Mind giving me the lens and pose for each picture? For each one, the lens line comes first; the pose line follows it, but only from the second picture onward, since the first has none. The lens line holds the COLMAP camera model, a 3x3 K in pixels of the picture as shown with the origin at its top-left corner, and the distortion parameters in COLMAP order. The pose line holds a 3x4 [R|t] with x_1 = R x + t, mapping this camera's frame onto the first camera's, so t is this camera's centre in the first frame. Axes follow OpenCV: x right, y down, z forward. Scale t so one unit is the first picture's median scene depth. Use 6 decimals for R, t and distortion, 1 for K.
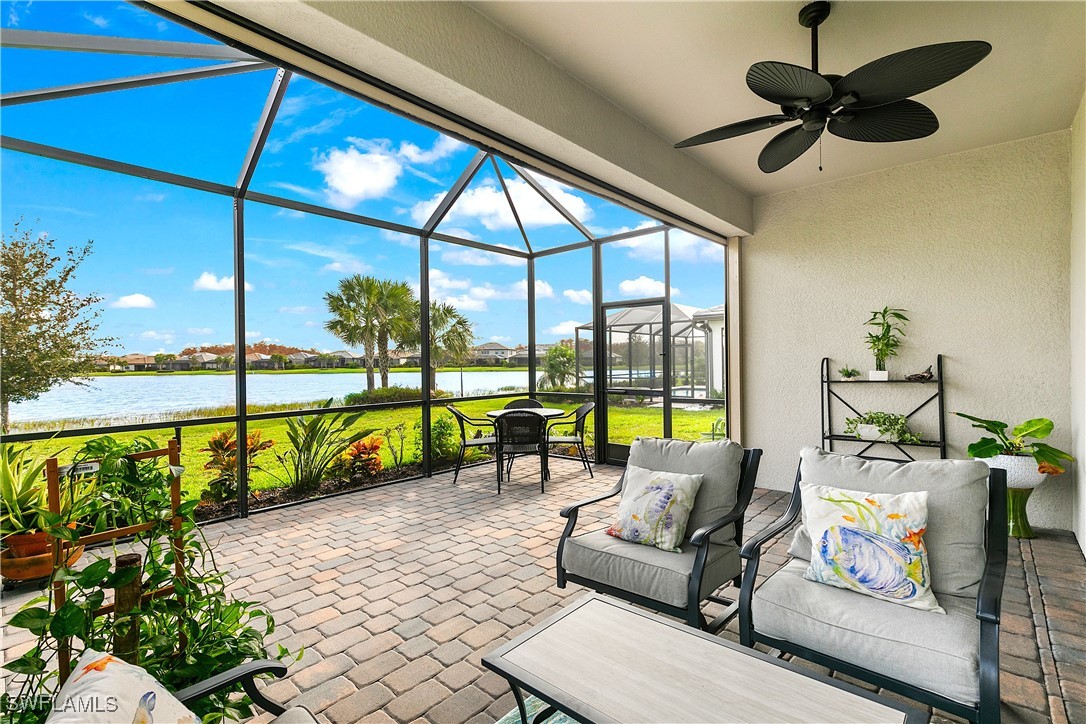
lens RADIAL K [[548.1, 0, 539.0], [0, 548.1, 361.5], [0, 0, 1]] dist [0.004216, 0.000848]
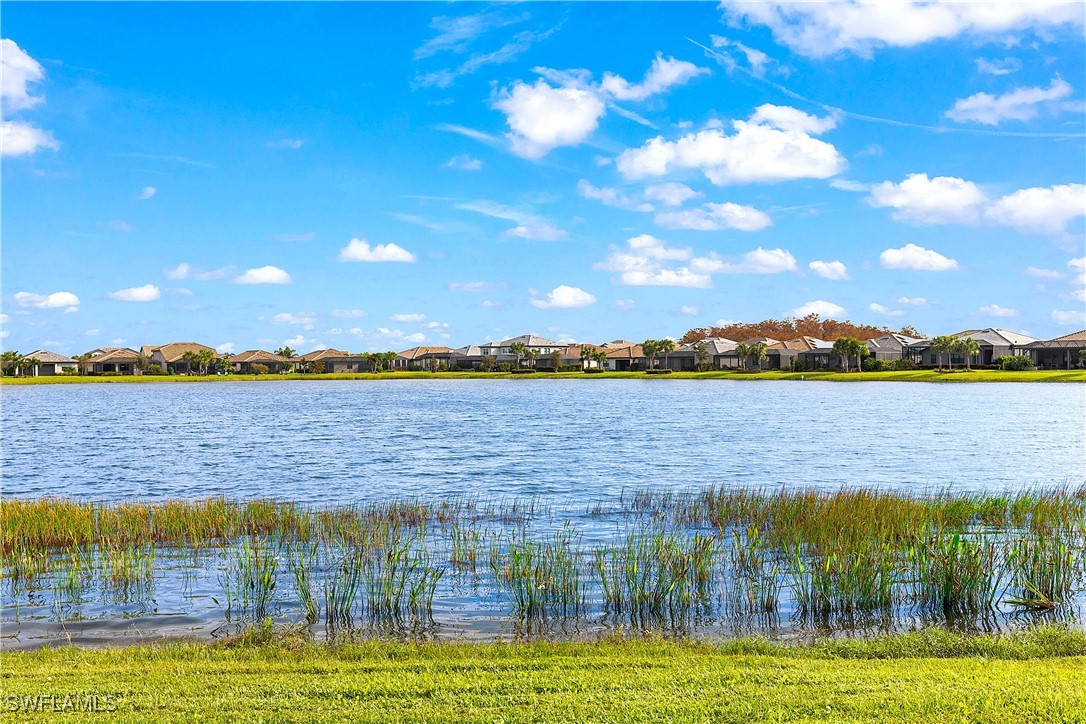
lens RADIAL K [[555.0, 0, 526.8], [0, 555.0, 352.2], [0, 0, 1]] dist [0.004890, -0.000117]
pose [[0.999994, 0.000478, 0.003344, -0.364150], [-0.000484, 0.999998, 0.001767, -0.001051], [-0.003343, -0.001769, 0.999993, 0.201621]]
